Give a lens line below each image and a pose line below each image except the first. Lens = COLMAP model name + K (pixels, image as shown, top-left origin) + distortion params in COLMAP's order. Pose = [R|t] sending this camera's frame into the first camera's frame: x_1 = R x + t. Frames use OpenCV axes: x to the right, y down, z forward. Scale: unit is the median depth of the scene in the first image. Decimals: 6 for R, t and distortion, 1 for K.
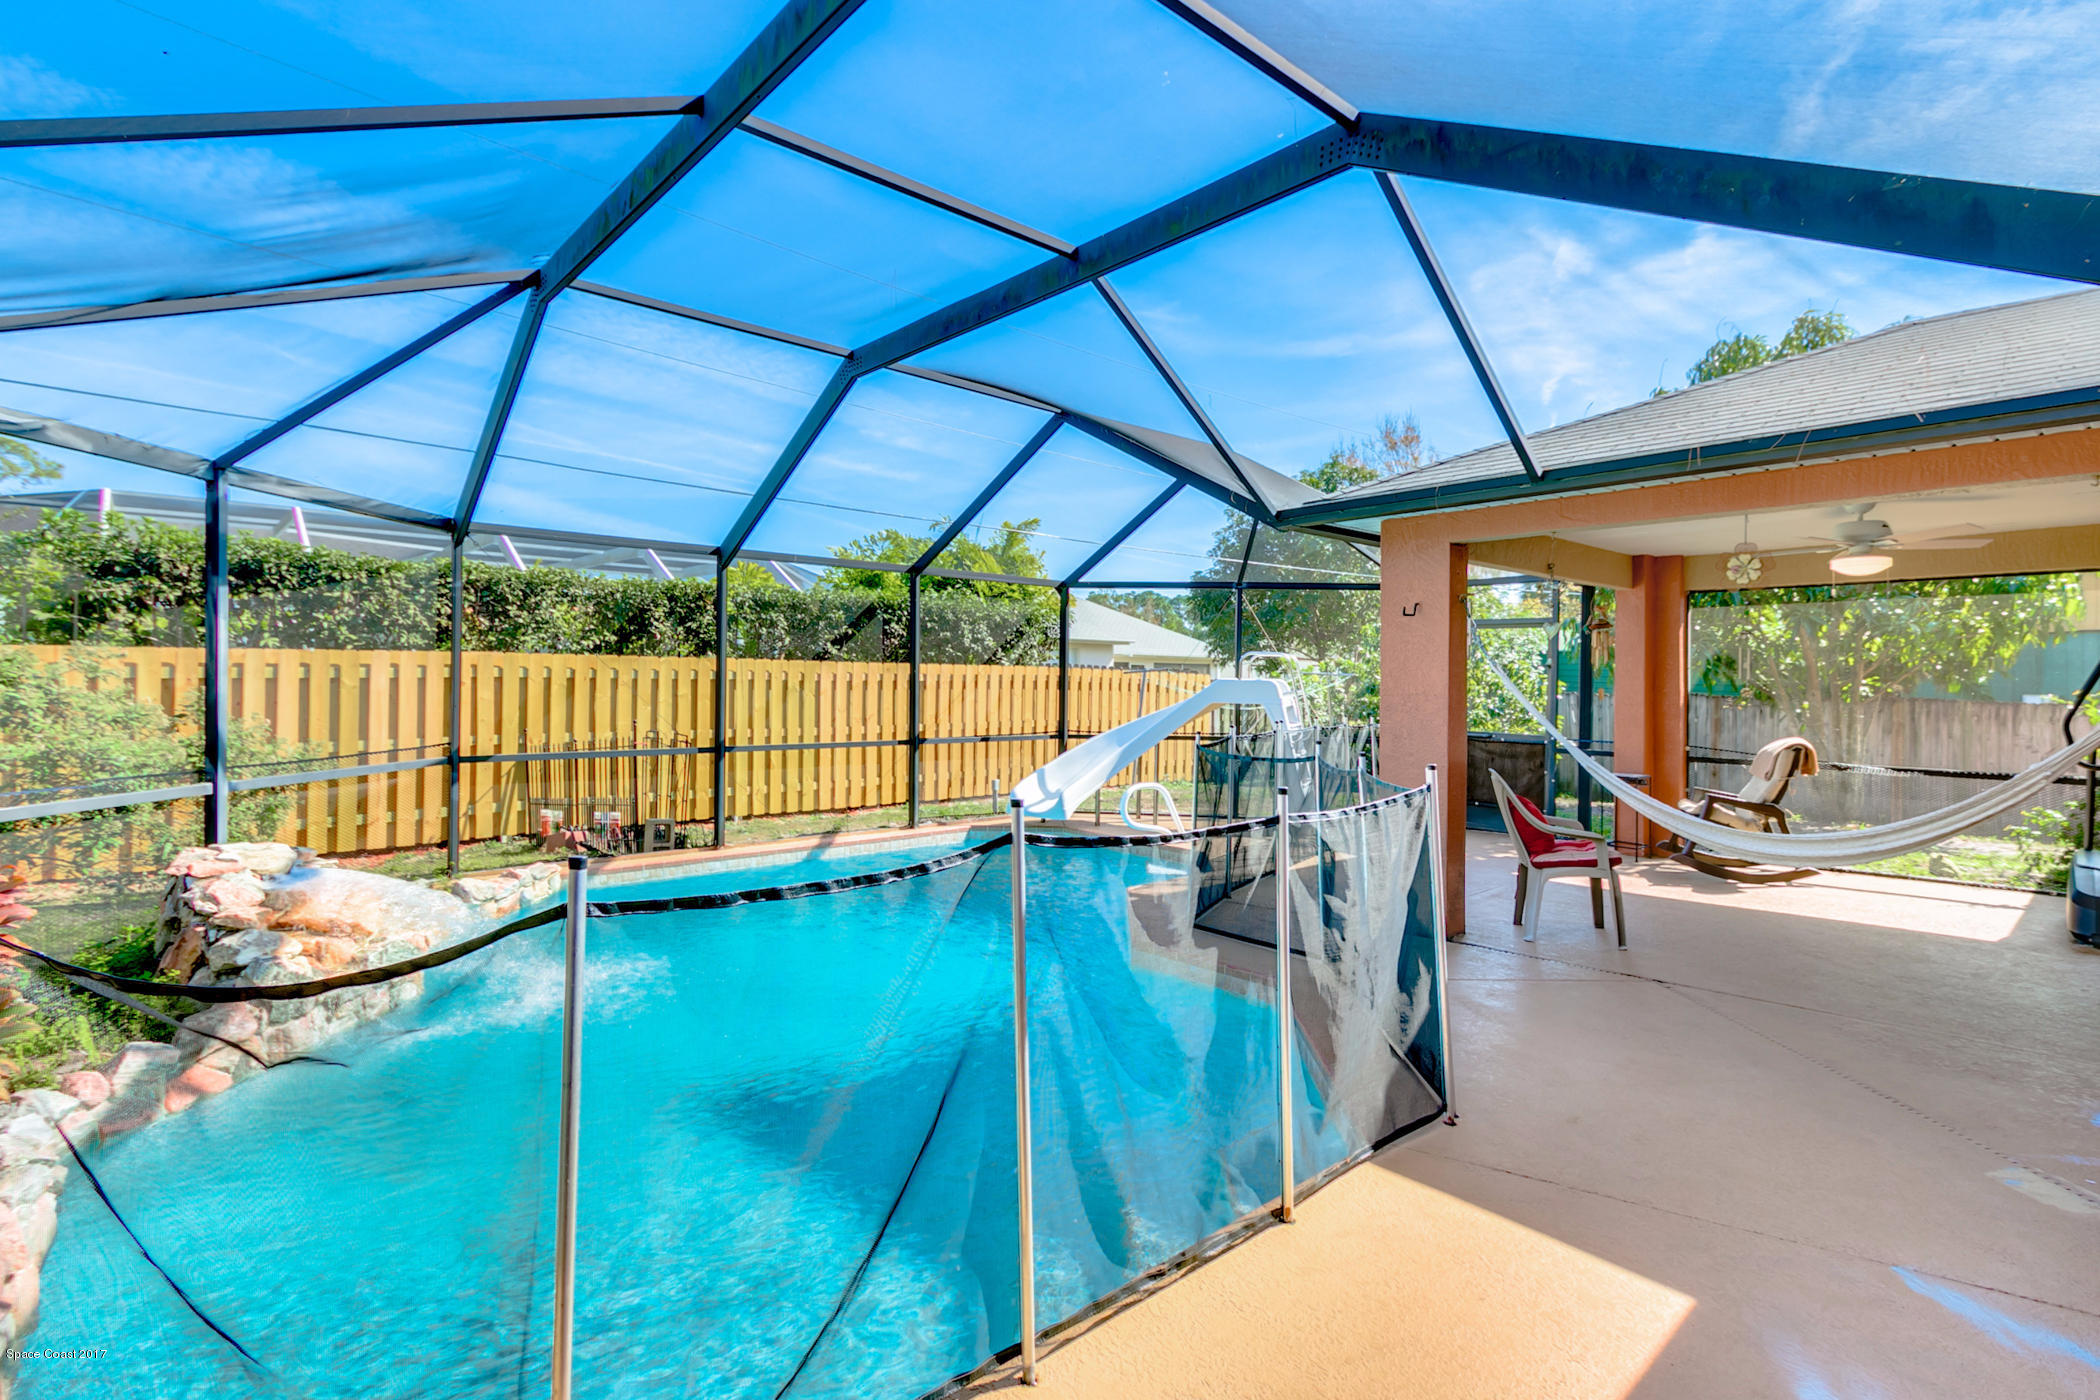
lens RADIAL K [[983.1, 0, 1025.5], [0, 983.1, 681.0], [0, 0, 1]] dist [-0.001312, -0.000732]
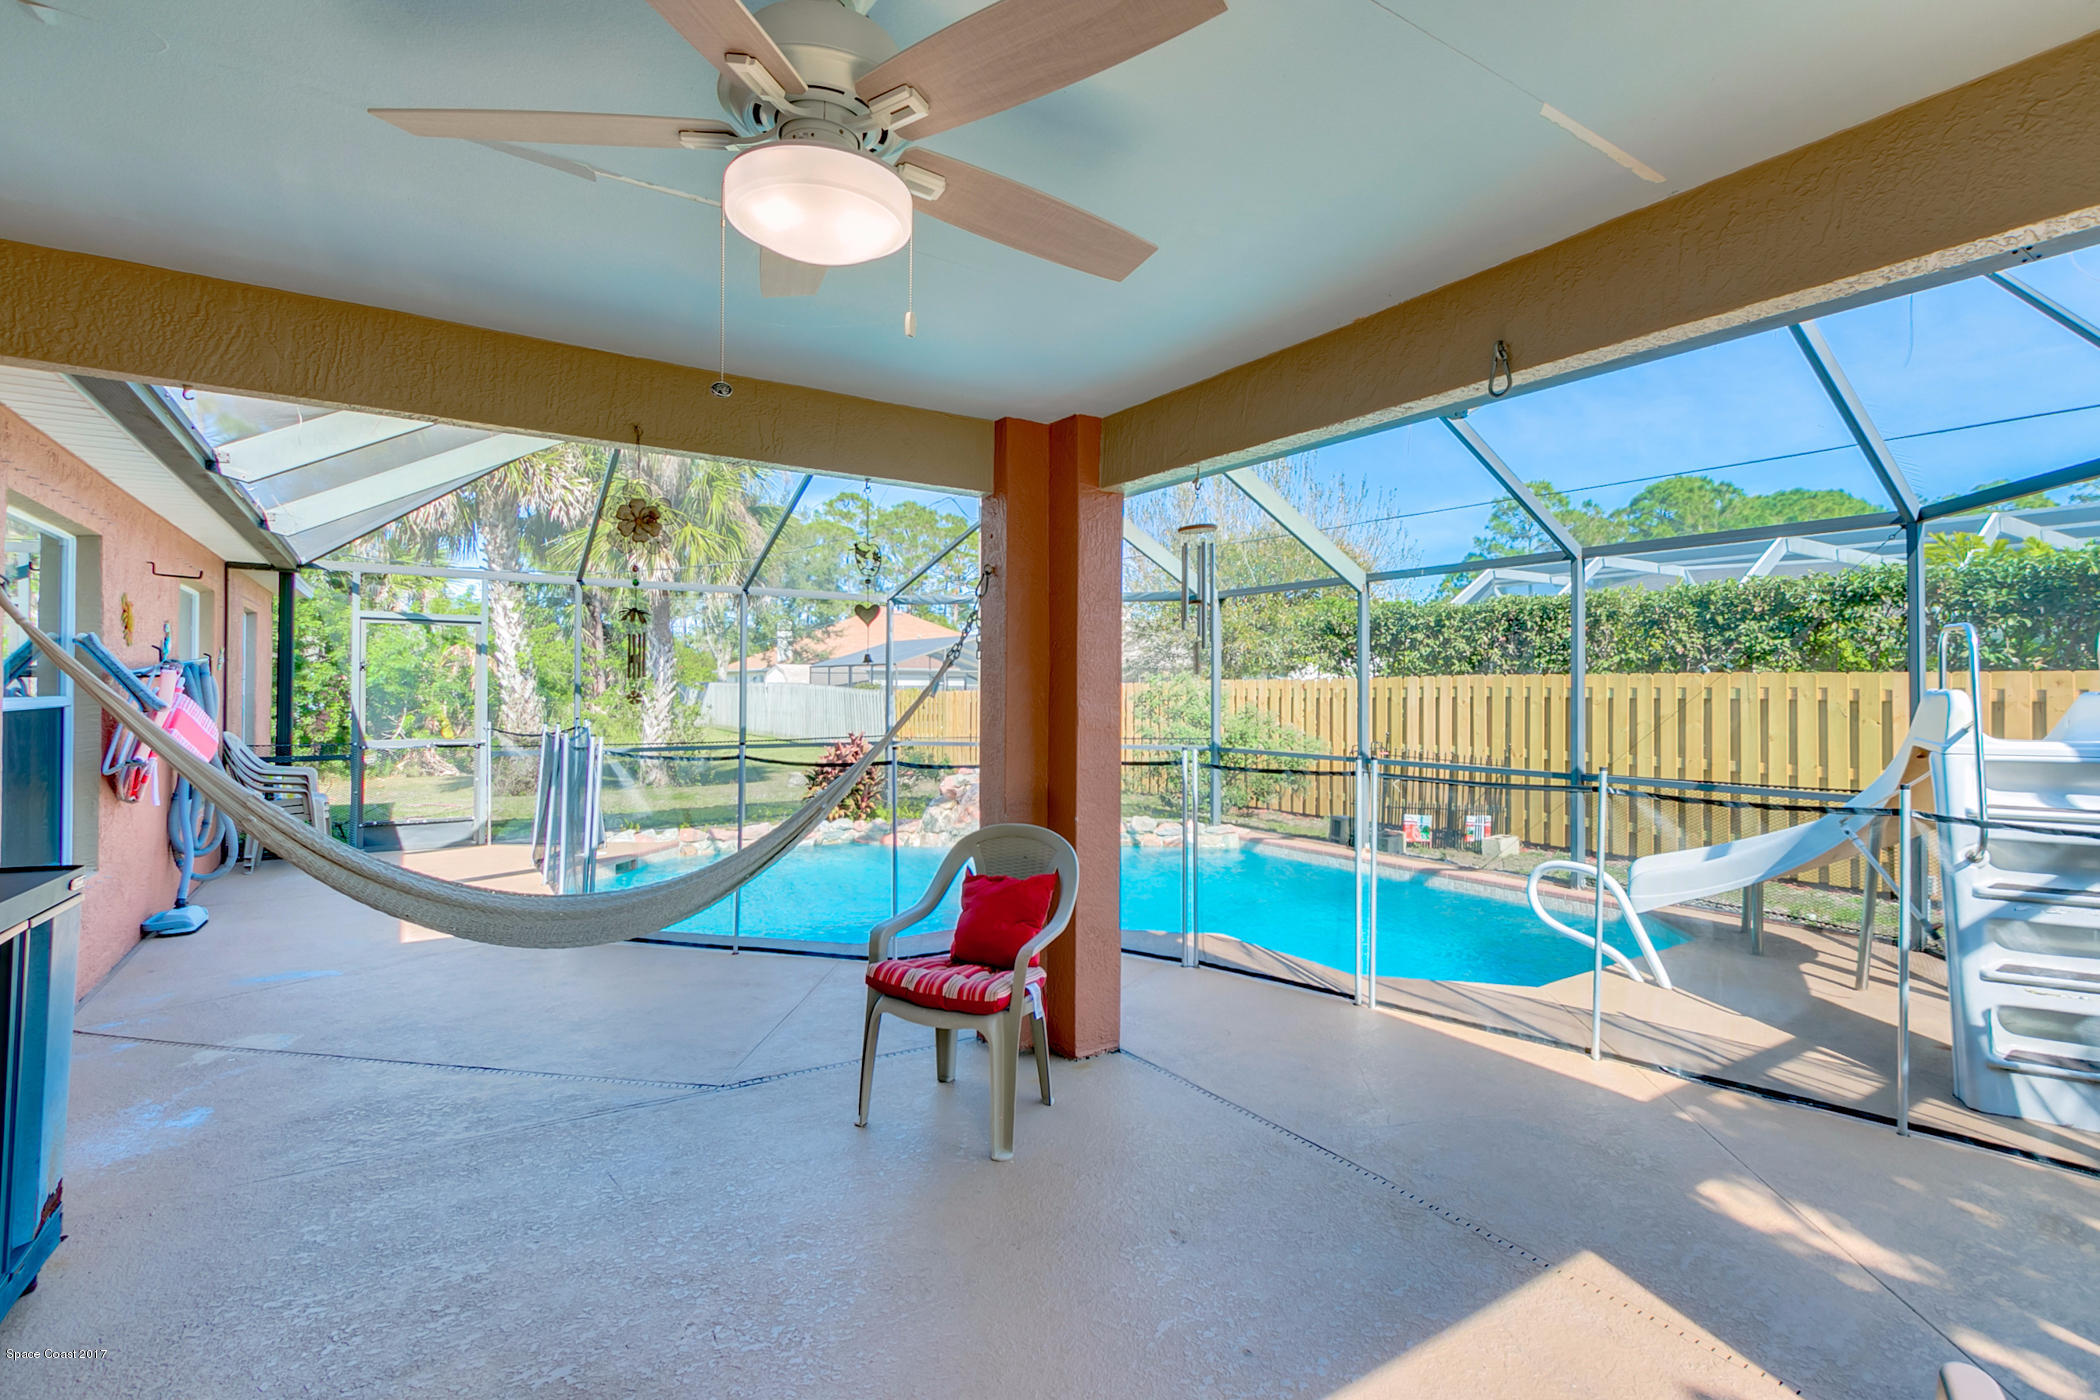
lens RADIAL K [[967.6, 0, 1065.8], [0, 967.6, 683.7], [0, 0, 1]] dist [-0.000850, -0.000153]
pose [[-0.127477, -0.020007, -0.991640, 0.715594], [-0.007526, 0.999787, -0.019204, 0.007100], [0.991813, 0.005015, -0.127601, 0.727305]]
